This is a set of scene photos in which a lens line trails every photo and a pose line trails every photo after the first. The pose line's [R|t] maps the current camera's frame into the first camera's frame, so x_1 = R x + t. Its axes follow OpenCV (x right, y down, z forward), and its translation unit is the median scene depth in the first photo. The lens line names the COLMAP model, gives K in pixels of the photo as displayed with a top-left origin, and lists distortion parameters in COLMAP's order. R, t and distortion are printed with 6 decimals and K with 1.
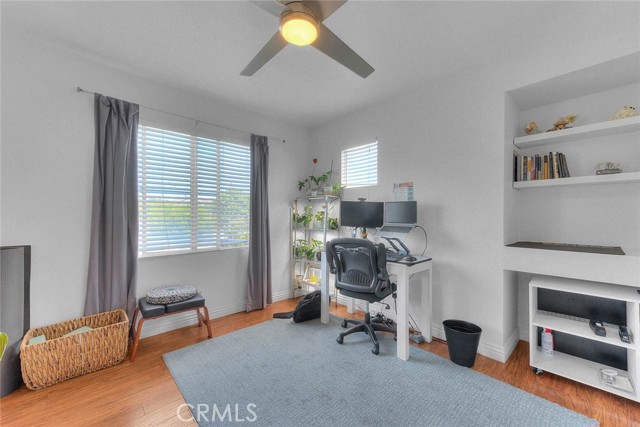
lens RADIAL K [[255.4, 0, 321.8], [0, 255.4, 214.8], [0, 0, 1]] dist [0.015866, -0.001447]
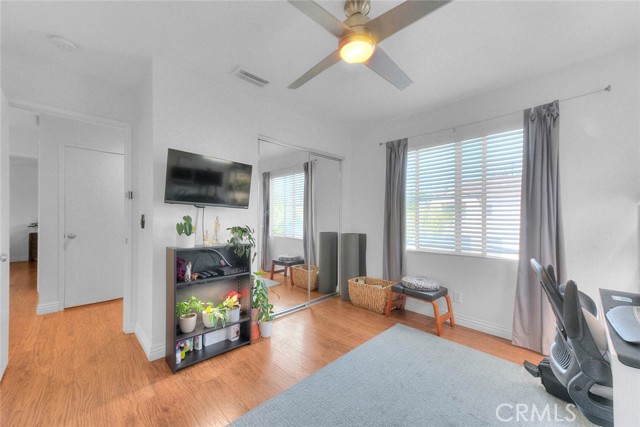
lens RADIAL K [[255.4, 0, 320.7], [0, 255.4, 217.2], [0, 0, 1]] dist [0.015866, -0.001447]
pose [[-0.003241, -0.001568, -0.999994, 0.638617], [0.001866, 0.999997, -0.001574, -0.004558], [0.999993, -0.001872, -0.003238, 0.539903]]
